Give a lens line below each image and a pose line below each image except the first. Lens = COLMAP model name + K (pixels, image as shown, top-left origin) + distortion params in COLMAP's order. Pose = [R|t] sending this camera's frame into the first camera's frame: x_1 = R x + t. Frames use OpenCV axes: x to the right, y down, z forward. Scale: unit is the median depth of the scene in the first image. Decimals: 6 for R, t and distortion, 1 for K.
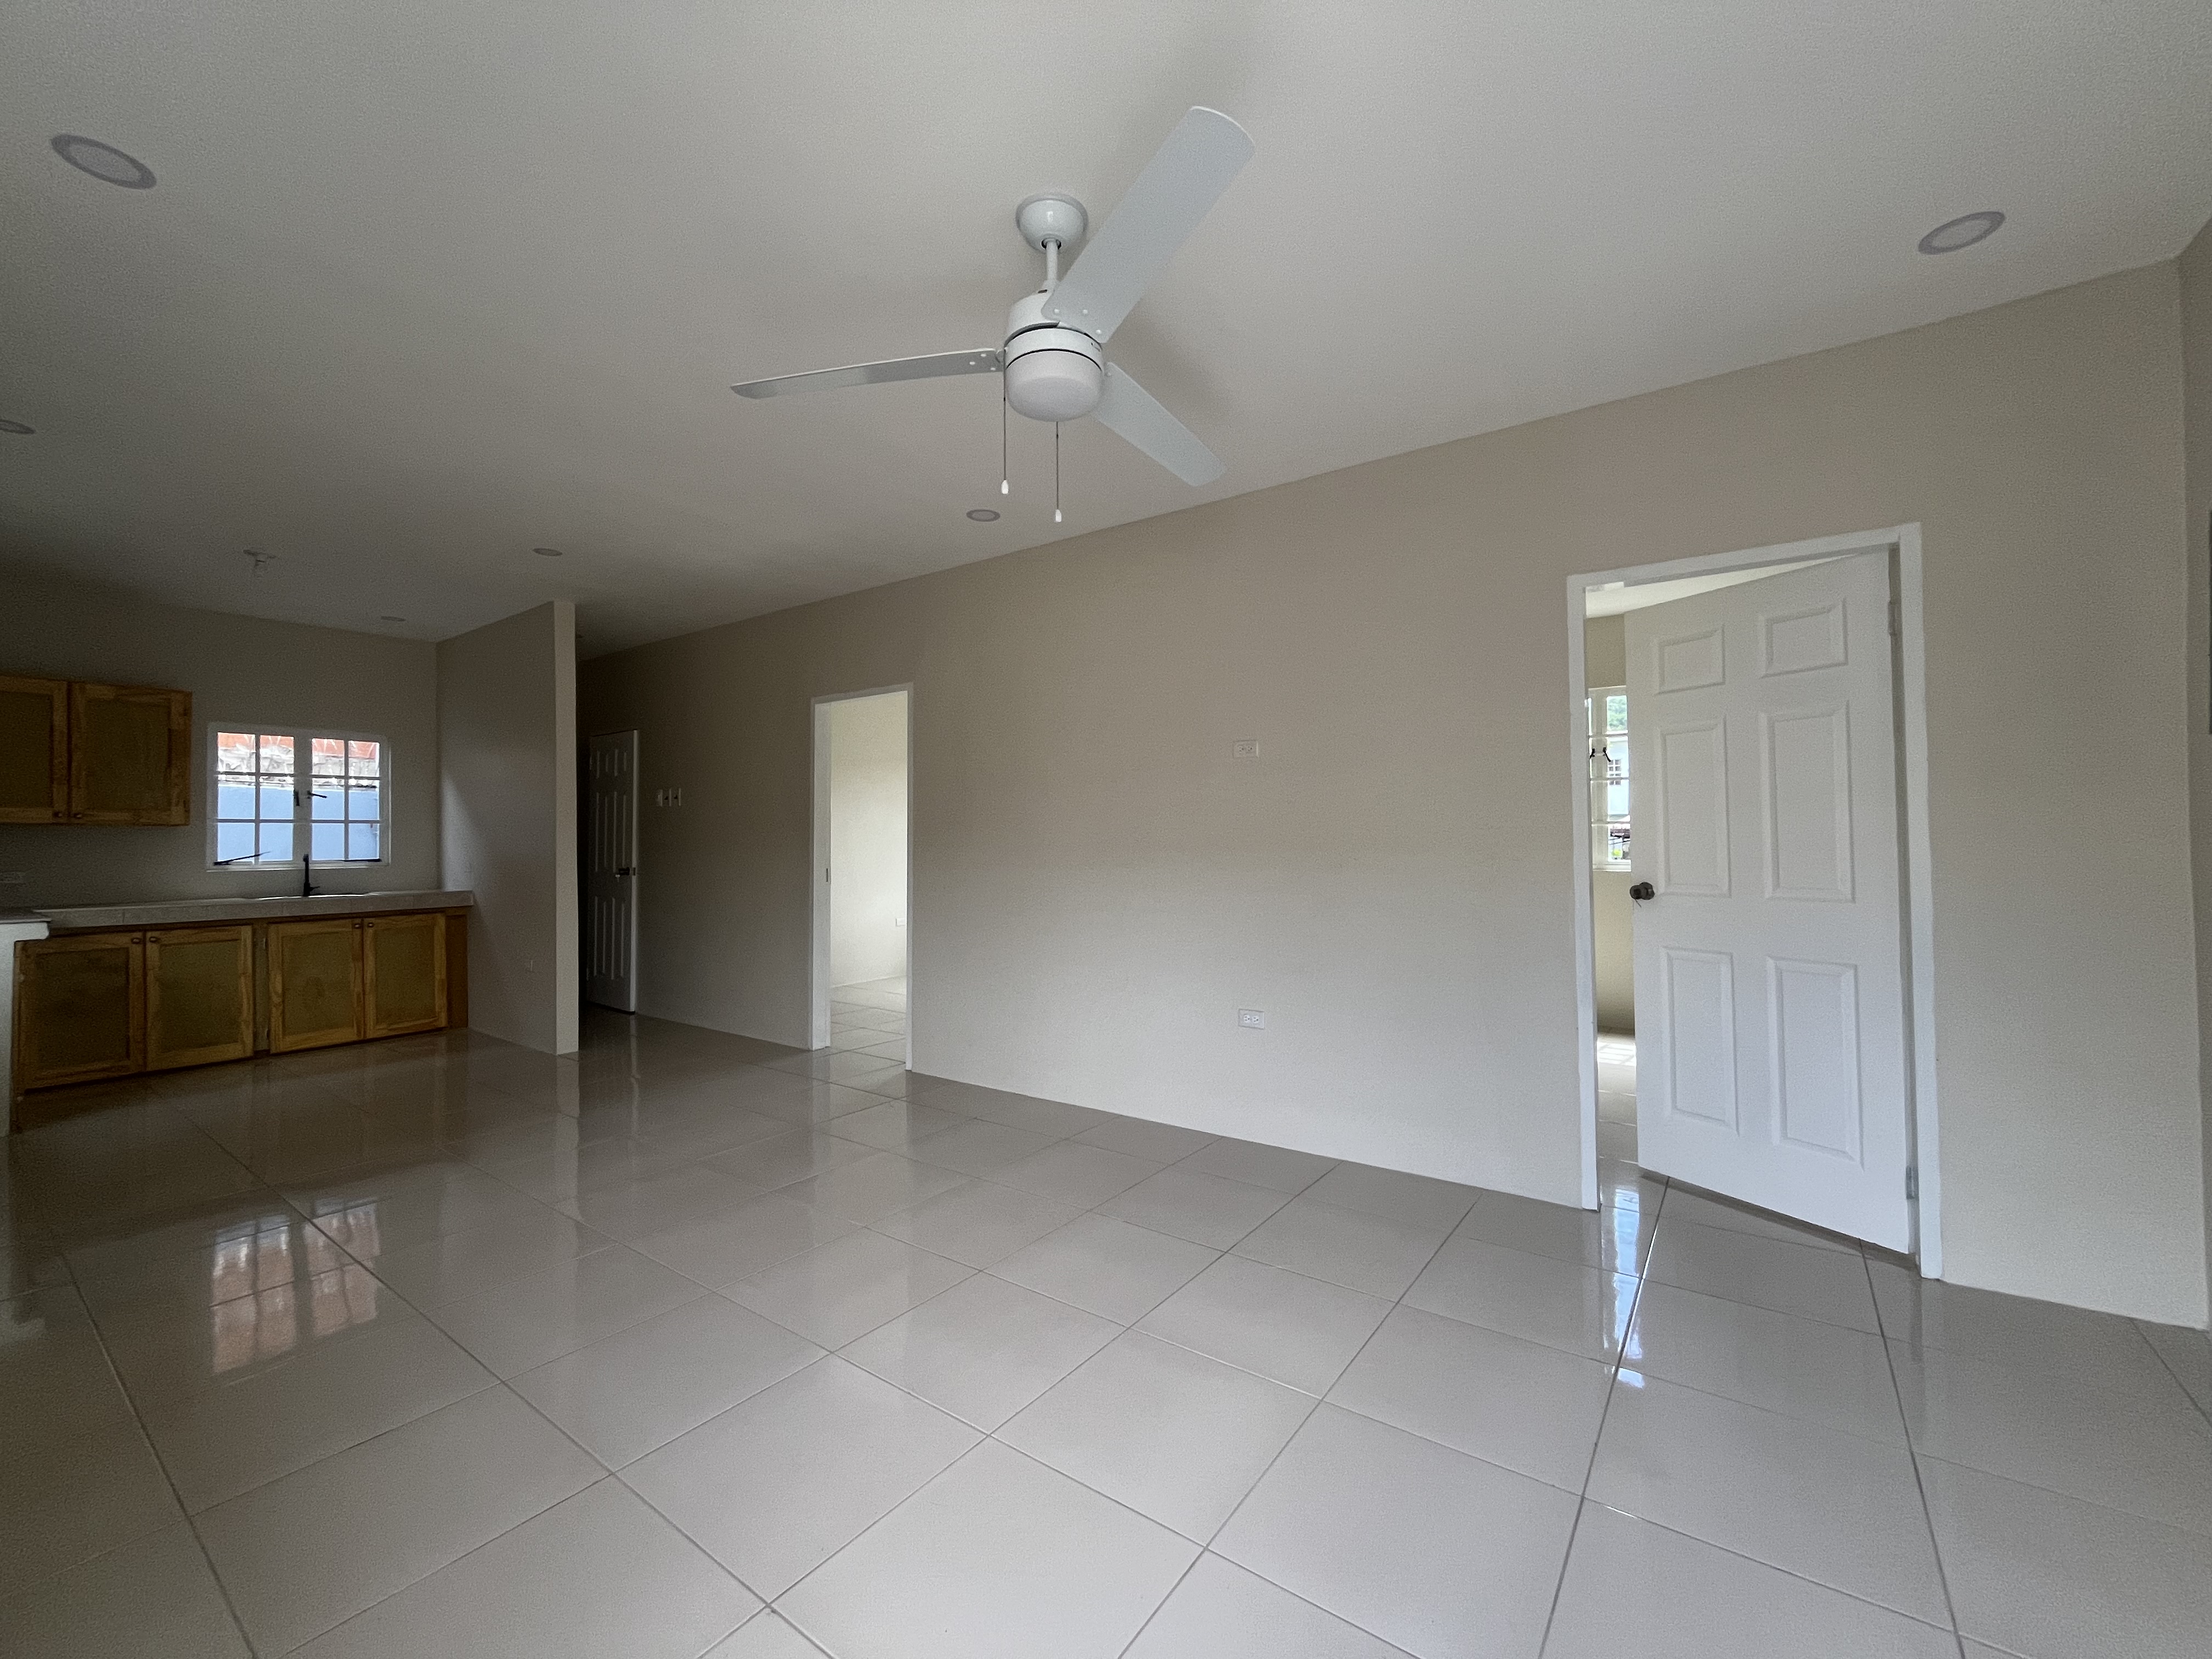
lens RADIAL K [[901.5, 0, 1106.0], [0, 901.5, 829.5], [0, 0, 1]] dist [-0.002215, -0.001055]
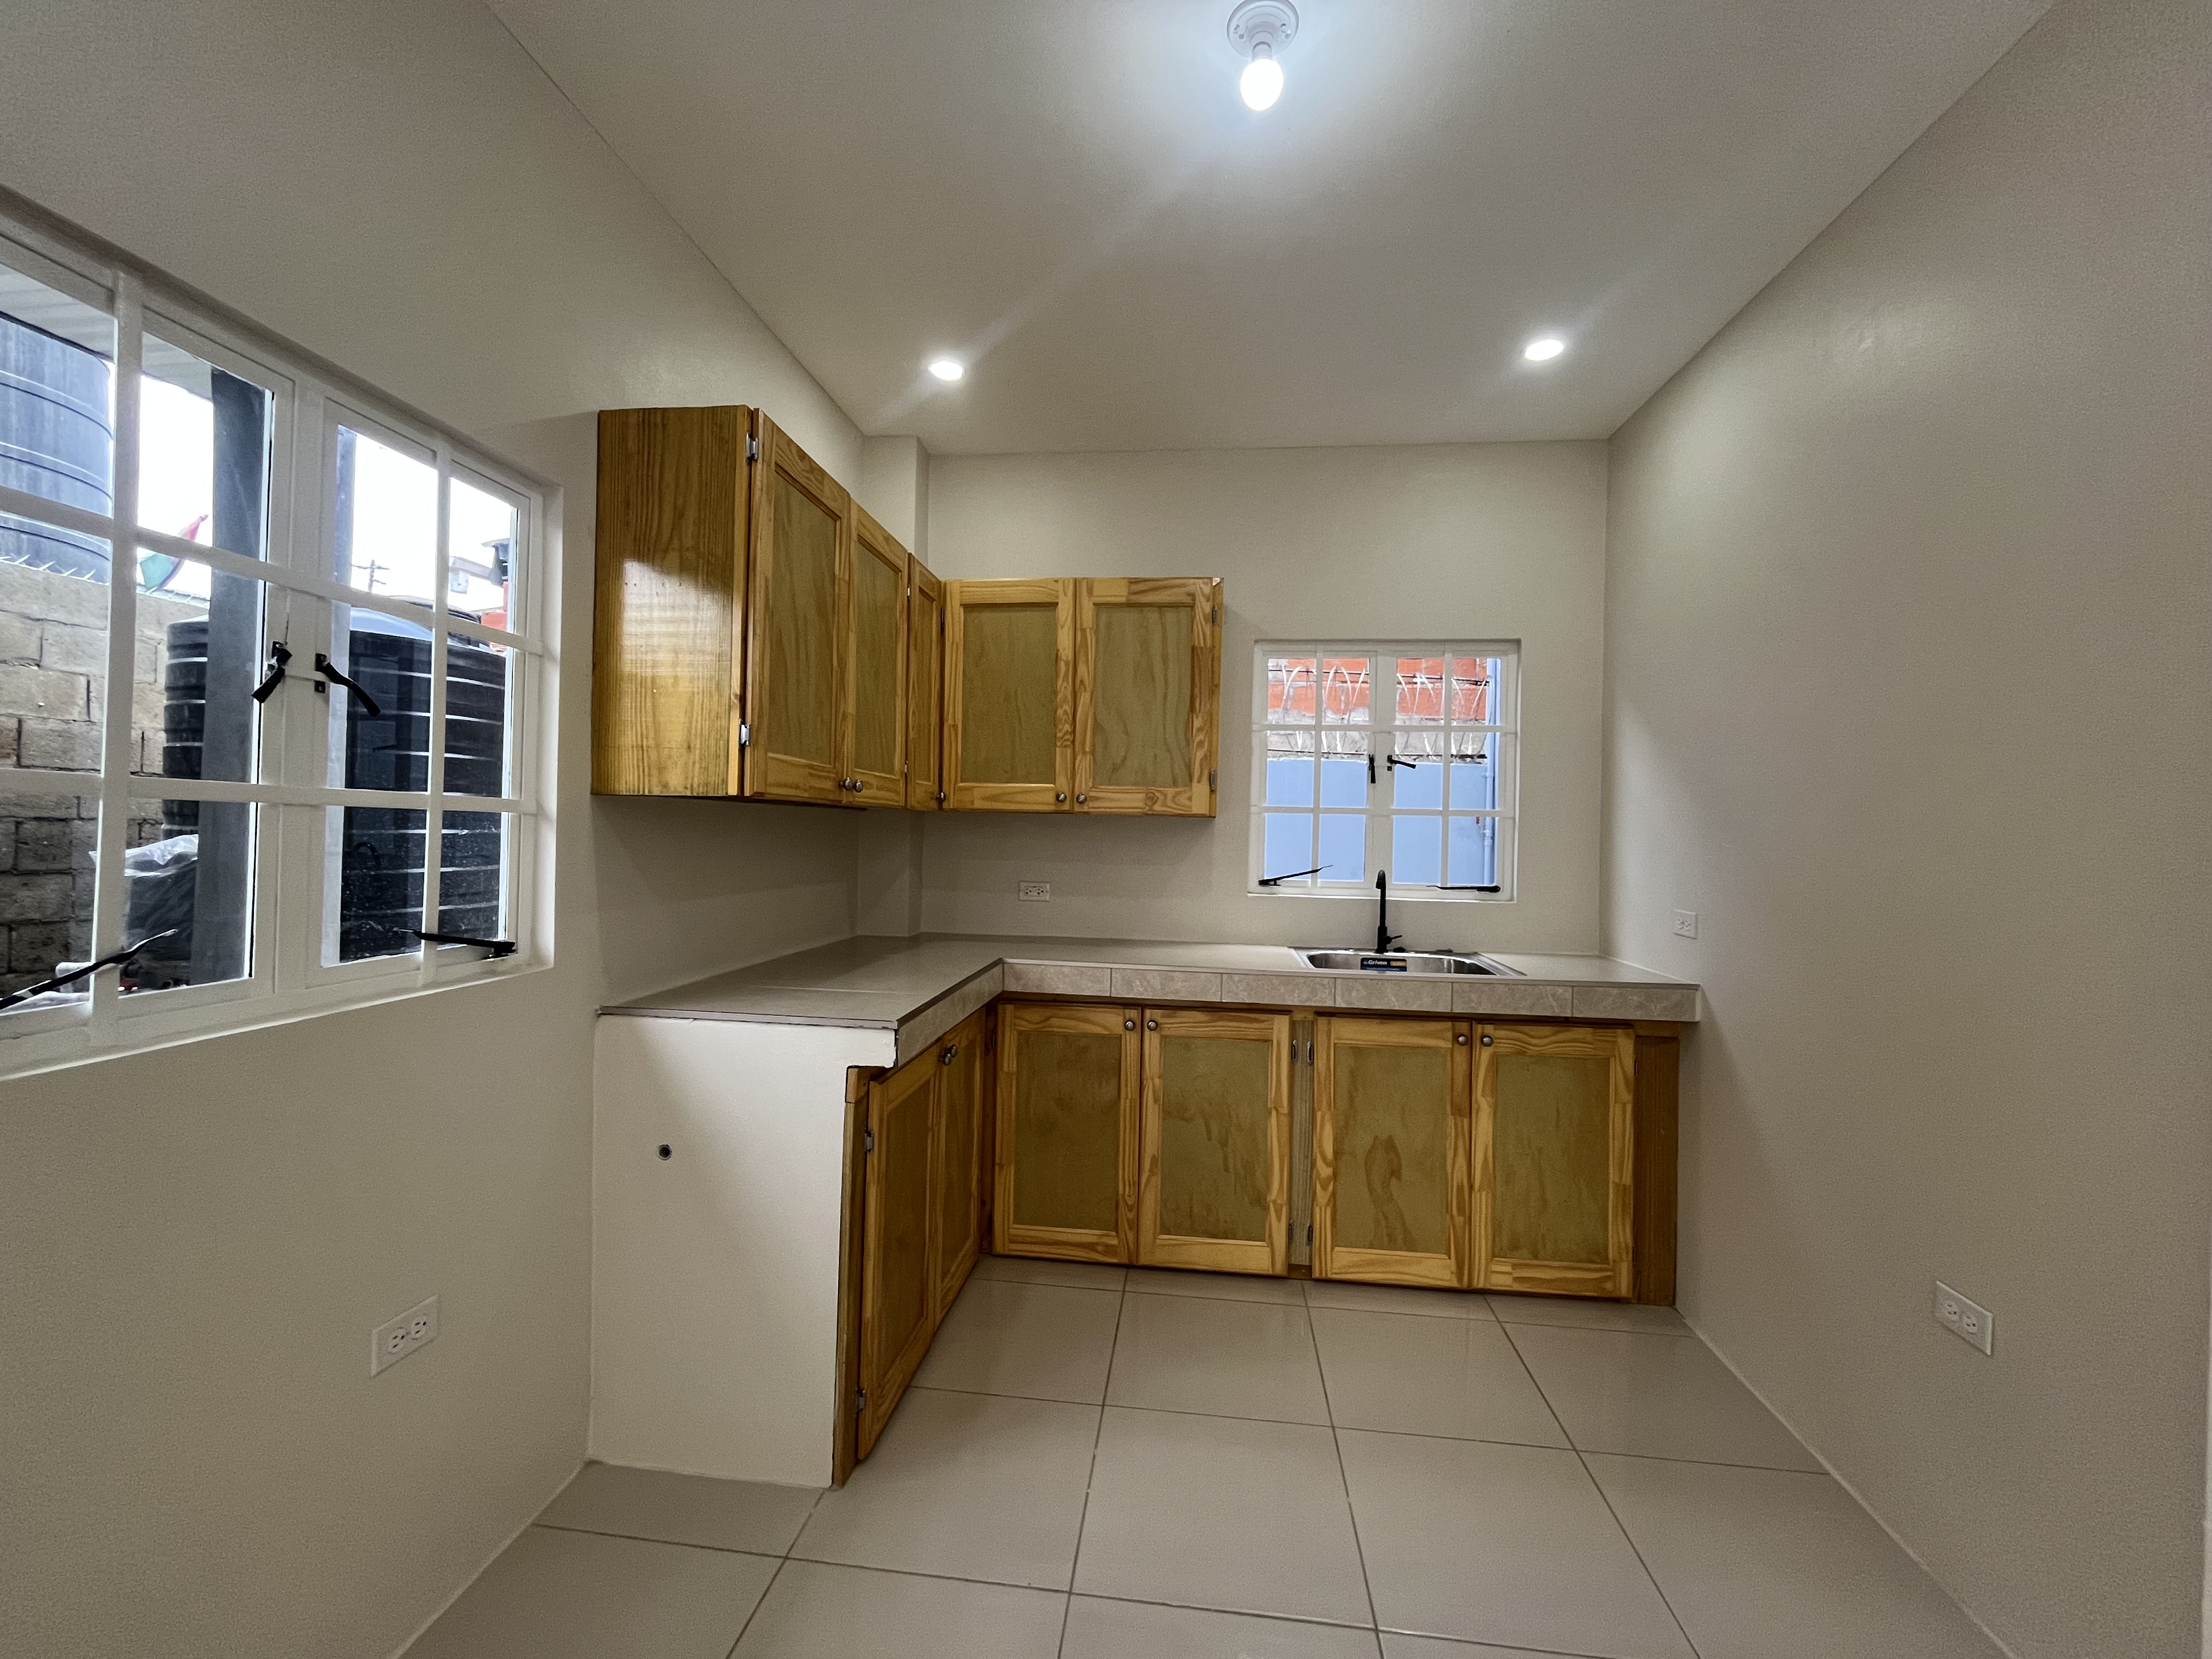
lens RADIAL K [[901.5, 0, 1106.0], [0, 901.5, 829.5], [0, 0, 1]] dist [-0.002215, -0.001055]
pose [[0.492698, 0.017107, -0.870032, -0.557042], [-0.016150, 0.999814, 0.010514, -0.001666], [0.870050, 0.008871, 0.492883, 0.653686]]
